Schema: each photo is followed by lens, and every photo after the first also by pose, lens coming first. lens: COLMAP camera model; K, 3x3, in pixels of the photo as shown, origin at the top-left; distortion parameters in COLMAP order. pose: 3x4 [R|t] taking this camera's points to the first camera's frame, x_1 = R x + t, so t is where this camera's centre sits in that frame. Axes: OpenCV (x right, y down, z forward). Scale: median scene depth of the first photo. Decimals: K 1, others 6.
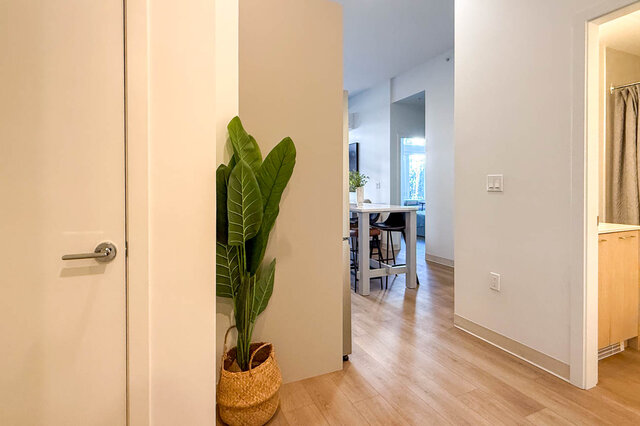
lens RADIAL K [[316.1, 0, 304.7], [0, 316.1, 189.8], [0, 0, 1]] dist [-0.000030, 0.000029]
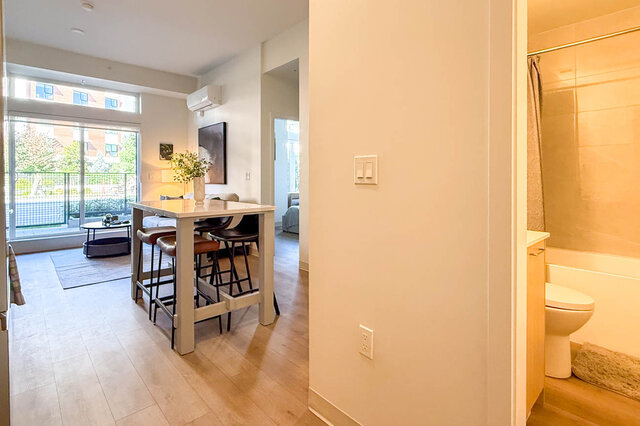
lens RADIAL K [[319.9, 0, 319.8], [0, 319.9, 180.6], [0, 0, 1]] dist [-0.001967, -0.000437]
pose [[0.935763, 0.001163, 0.352626, 0.141012], [0.000109, 0.999994, -0.003588, 0.000246], [-0.352628, 0.003396, 0.935757, 0.214759]]
